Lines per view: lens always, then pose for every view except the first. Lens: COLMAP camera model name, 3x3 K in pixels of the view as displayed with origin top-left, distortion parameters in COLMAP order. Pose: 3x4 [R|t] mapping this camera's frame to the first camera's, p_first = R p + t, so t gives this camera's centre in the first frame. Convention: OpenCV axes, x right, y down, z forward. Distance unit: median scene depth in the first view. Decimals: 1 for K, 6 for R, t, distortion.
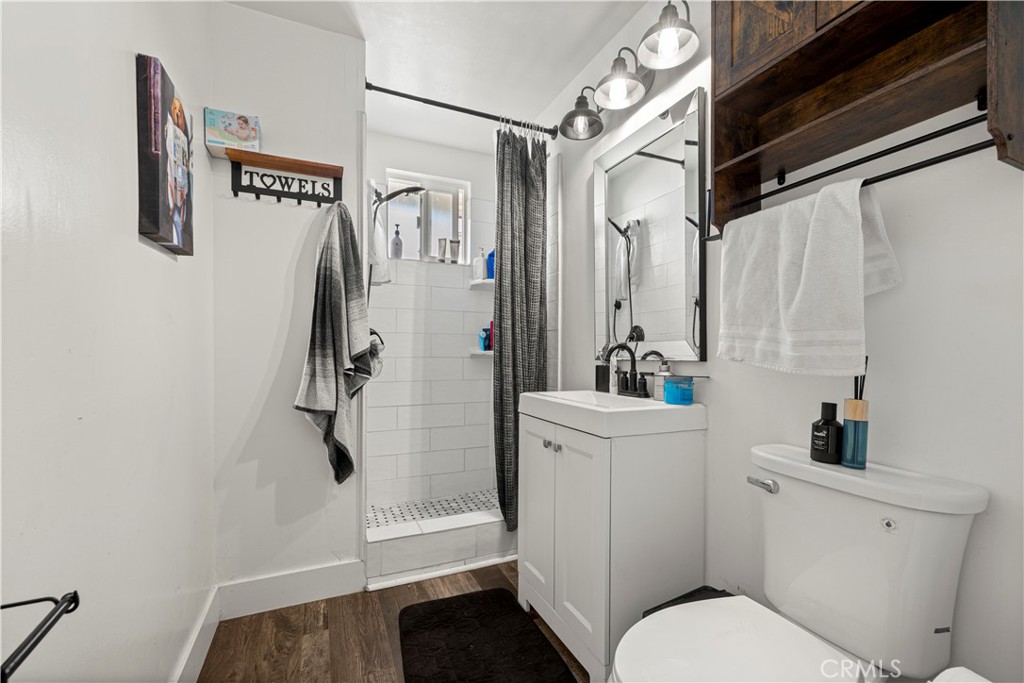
lens RADIAL K [[433.5, 0, 514.5], [0, 433.5, 334.9], [0, 0, 1]] dist [-0.001222, -0.000141]
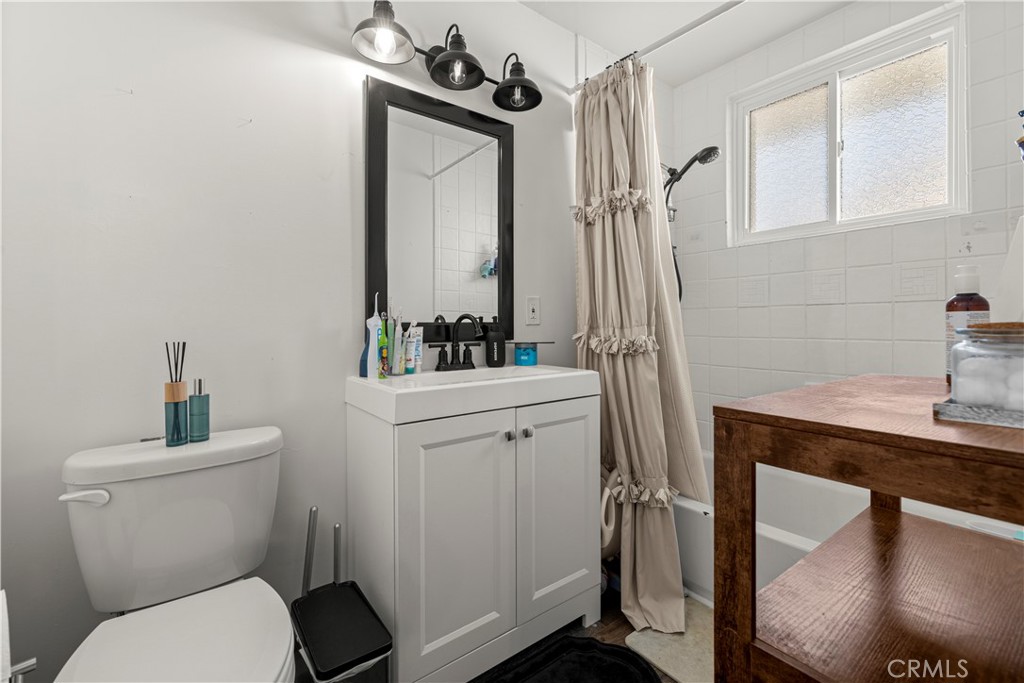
lens RADIAL K [[433.5, 0, 514.5], [0, 433.5, 334.9], [0, 0, 1]] dist [-0.001222, -0.000141]
pose [[-0.233850, -0.019757, 0.972072, -0.665692], [-0.042591, 0.999042, 0.010059, 0.054226], [-0.971339, -0.039049, -0.234468, 1.133376]]
